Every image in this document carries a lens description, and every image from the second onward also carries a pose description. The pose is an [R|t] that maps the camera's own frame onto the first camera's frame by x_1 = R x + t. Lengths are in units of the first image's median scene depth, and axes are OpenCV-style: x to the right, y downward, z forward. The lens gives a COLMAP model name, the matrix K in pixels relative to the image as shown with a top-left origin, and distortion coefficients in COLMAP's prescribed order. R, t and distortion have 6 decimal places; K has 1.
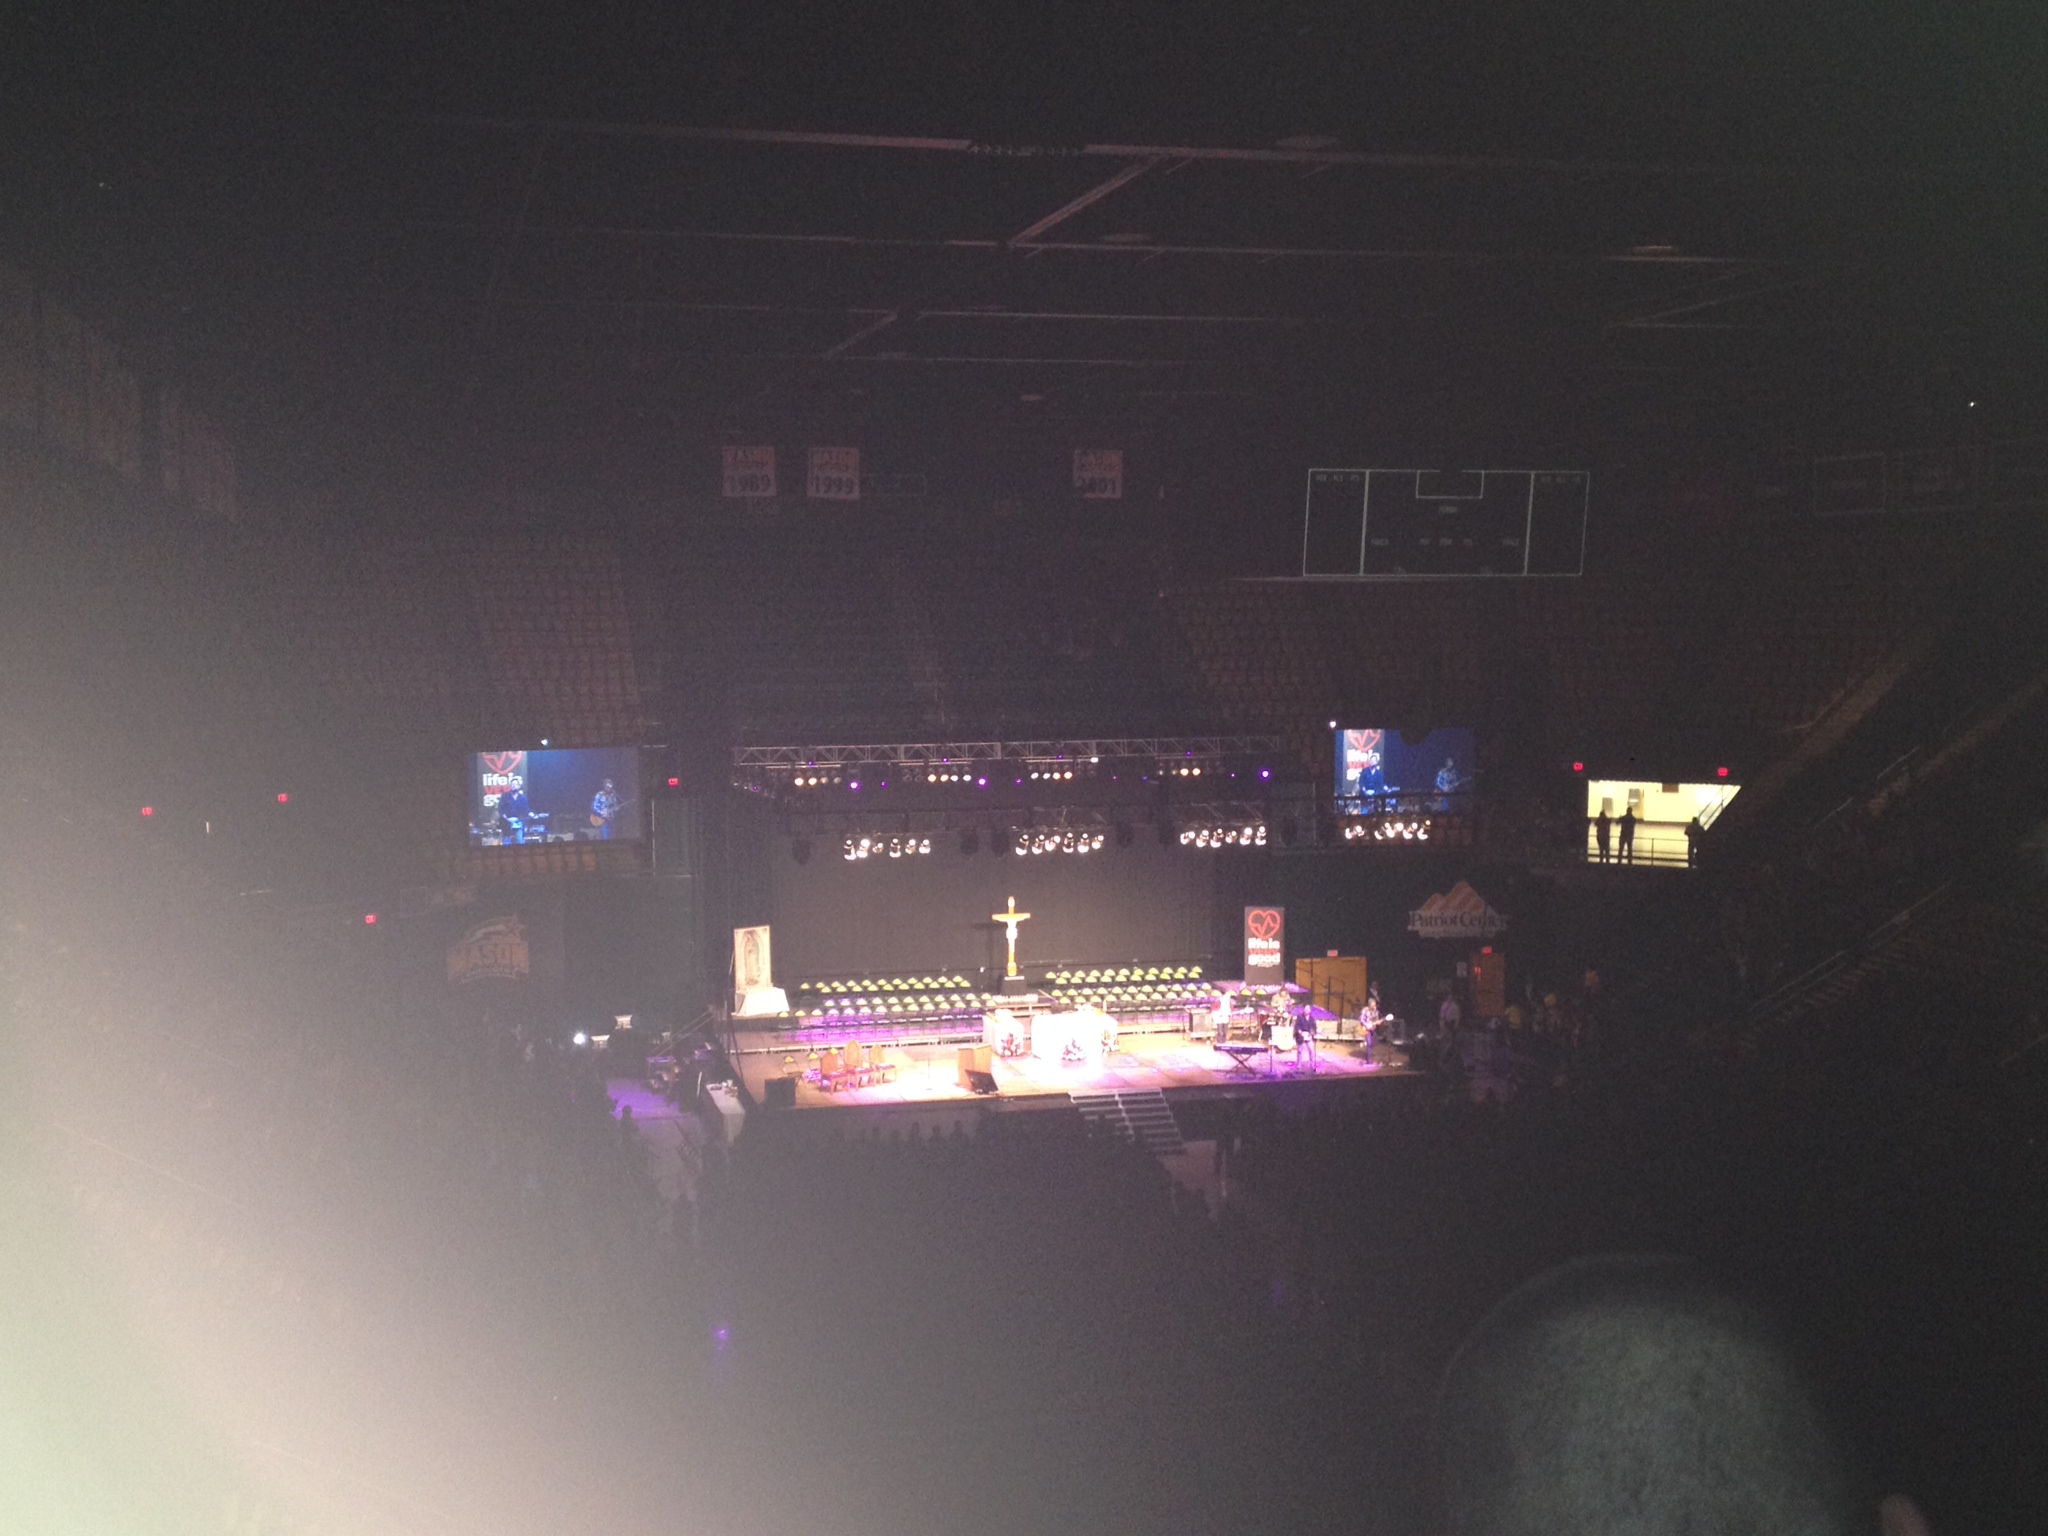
lens RADIAL K [[2402.4, 0, 1028.3], [0, 2402.4, 768.2], [0, 0, 1]] dist [0.204394, -0.558360]
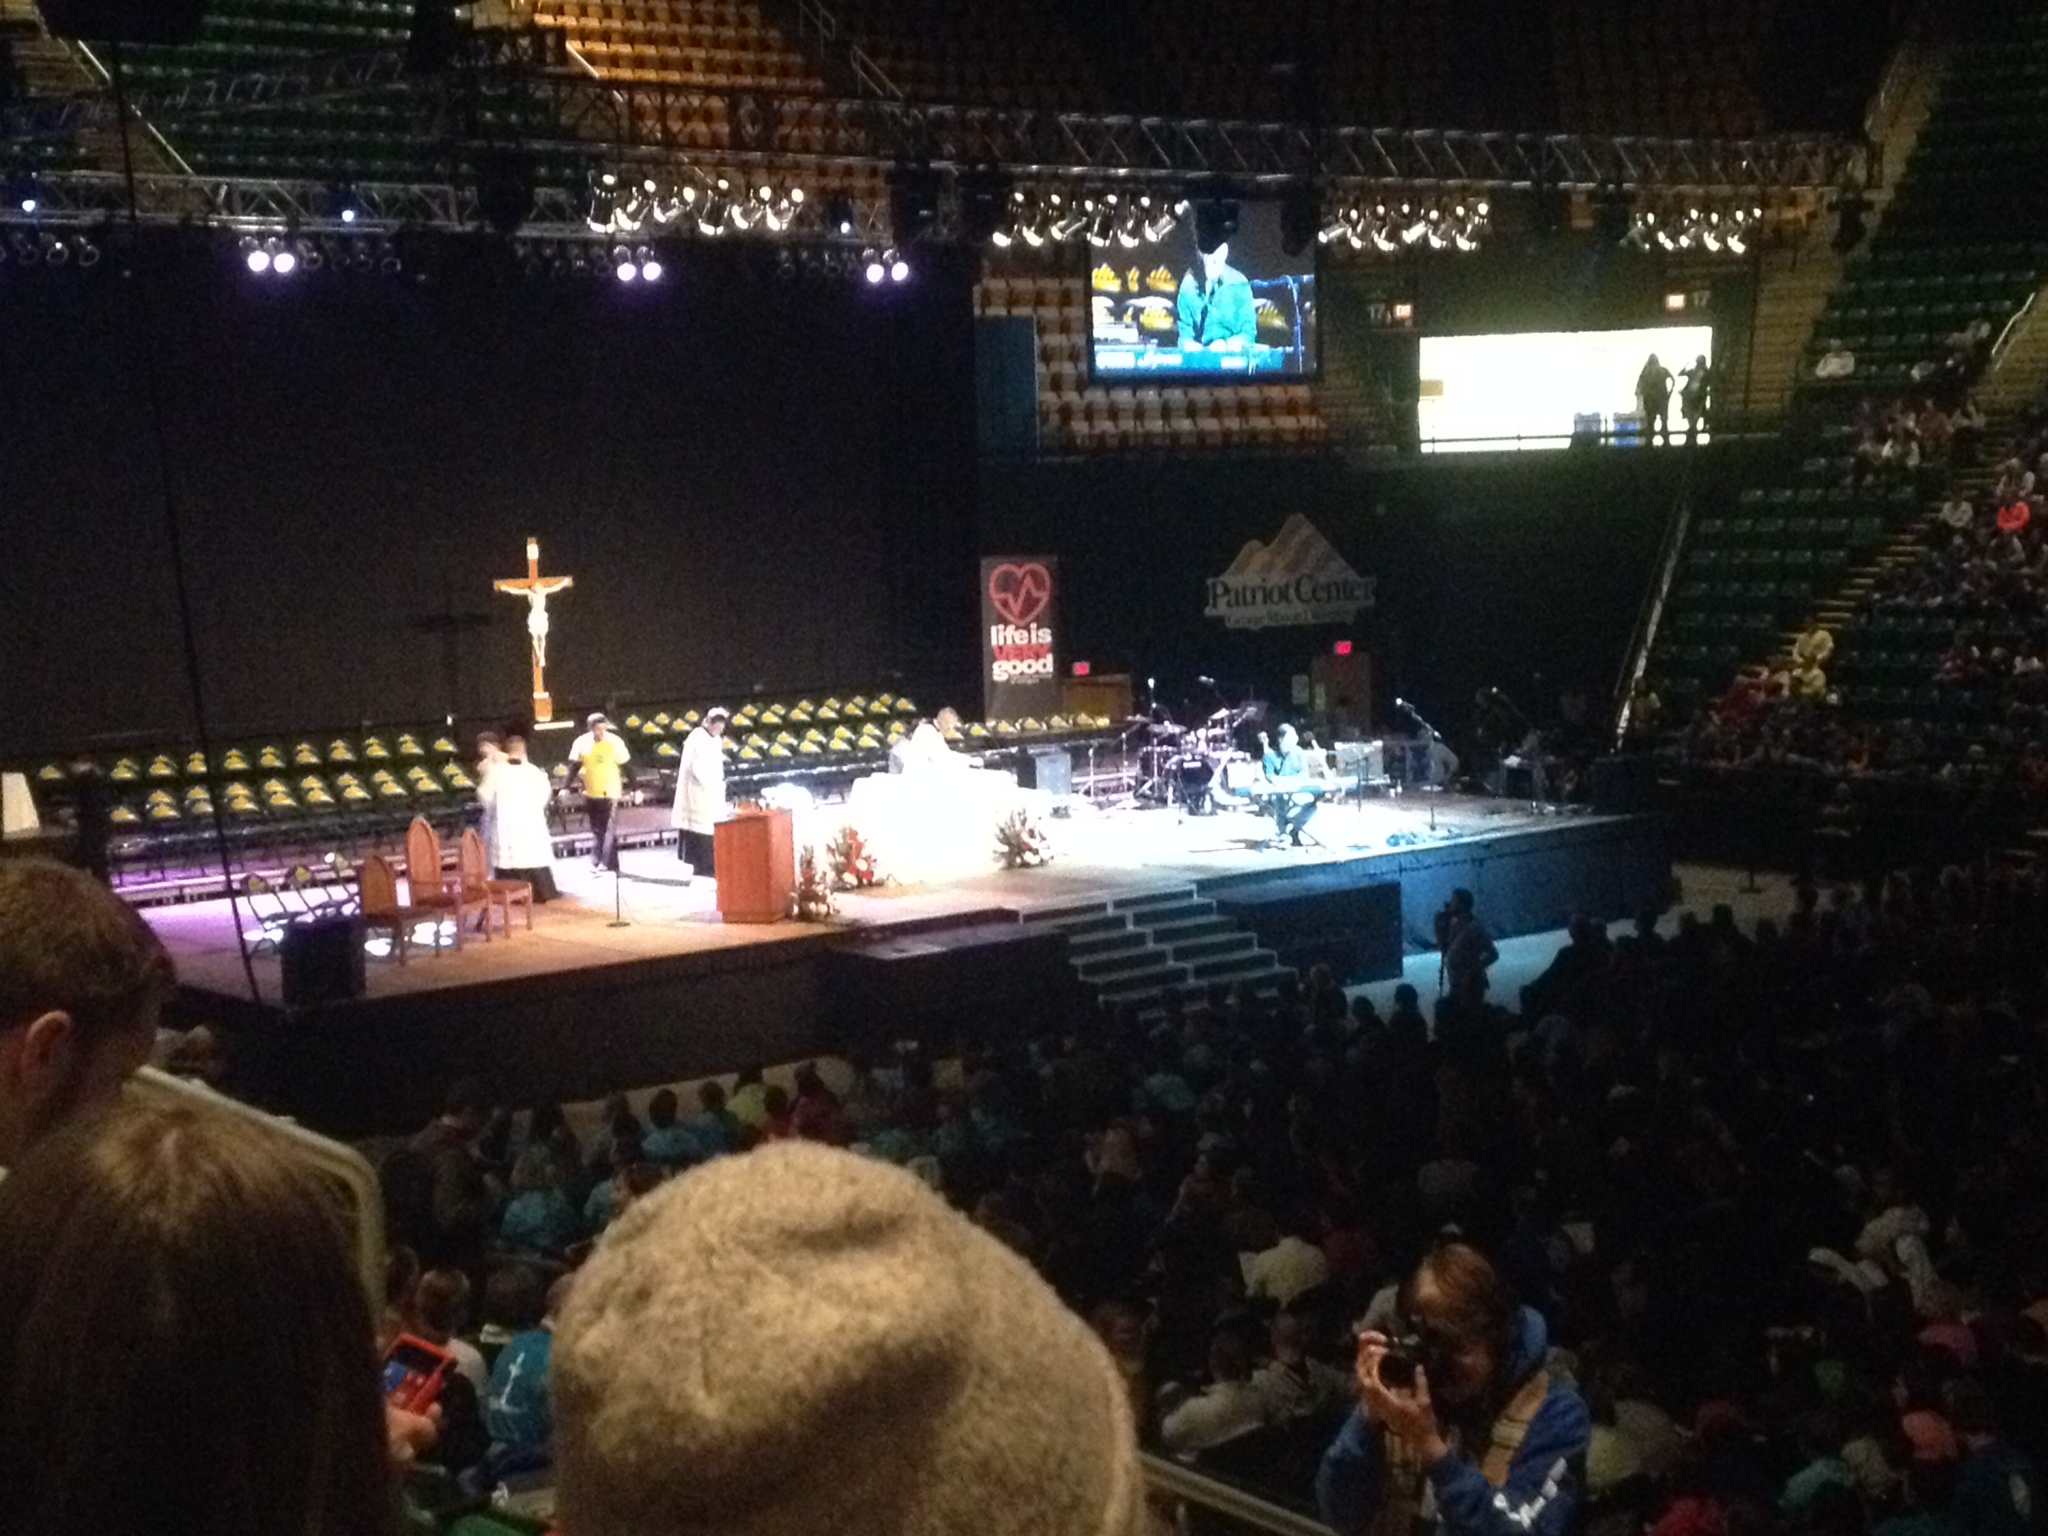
lens RADIAL K [[3274.6, 0, 1023.4], [0, 3274.6, 764.1], [0, 0, 1]] dist [0.166425, -0.228529]
pose [[0.906557, -0.062910, 0.417370, -0.169169], [0.055157, 0.998008, 0.030625, 0.078336], [-0.418465, -0.004742, 0.908221, 0.421007]]
